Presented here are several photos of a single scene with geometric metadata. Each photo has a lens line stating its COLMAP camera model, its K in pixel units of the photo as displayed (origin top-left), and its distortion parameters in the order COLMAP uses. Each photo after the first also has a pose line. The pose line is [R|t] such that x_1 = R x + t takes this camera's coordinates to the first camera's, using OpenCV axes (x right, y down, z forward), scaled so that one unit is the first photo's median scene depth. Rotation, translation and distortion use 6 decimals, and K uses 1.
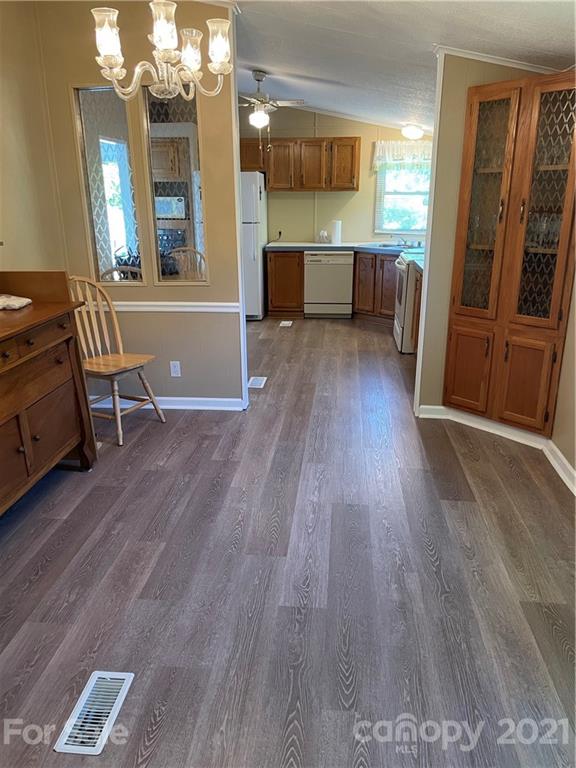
lens RADIAL K [[576.8, 0, 288.0], [0, 576.8, 384.0], [0, 0, 1]] dist [0.094591, -0.136385]
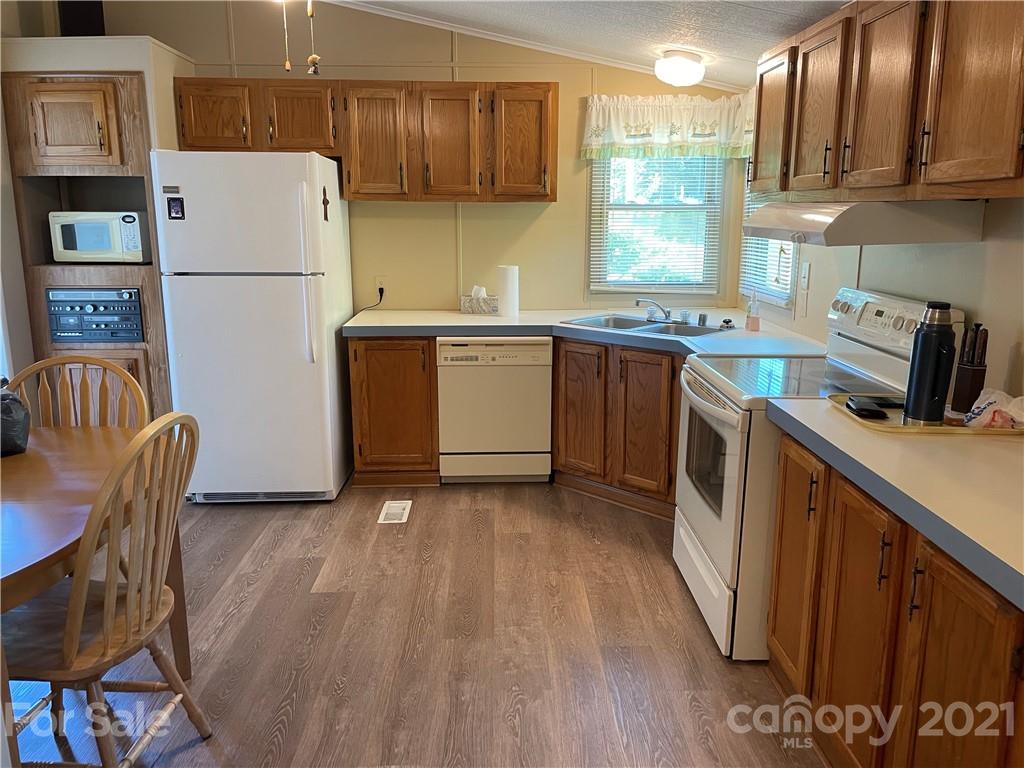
lens RADIAL K [[769.0, 0, 514.0], [0, 769.0, 371.3], [0, 0, 1]] dist [0.094591, -0.136385]
pose [[0.992677, -0.021364, 0.118892, 0.016856], [0.034430, 0.993451, -0.108951, -0.140469], [-0.115785, 0.112247, 0.986912, 0.439239]]
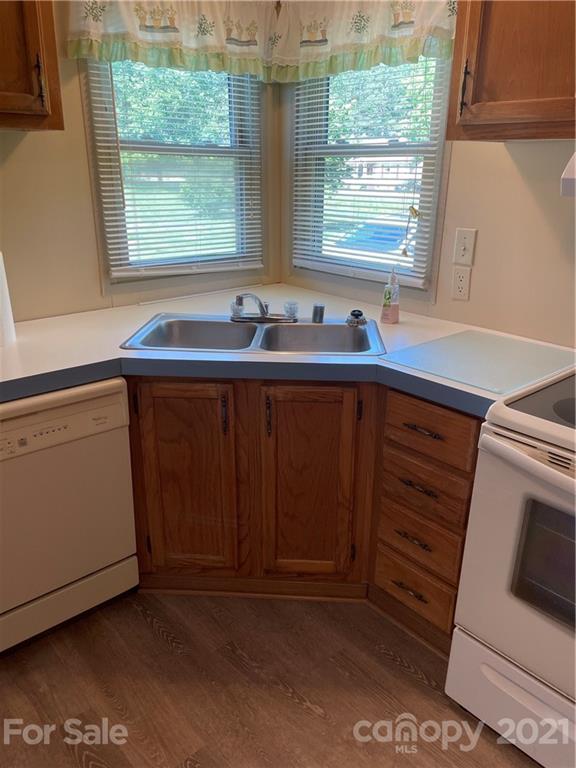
lens RADIAL K [[576.8, 0, 288.0], [0, 576.8, 384.0], [0, 0, 1]] dist [0.094591, -0.136385]
pose [[0.674893, -0.244297, 0.696303, -0.011878], [0.212957, 0.967941, 0.133193, -0.241541], [-0.706519, 0.058392, 0.705281, 0.768893]]
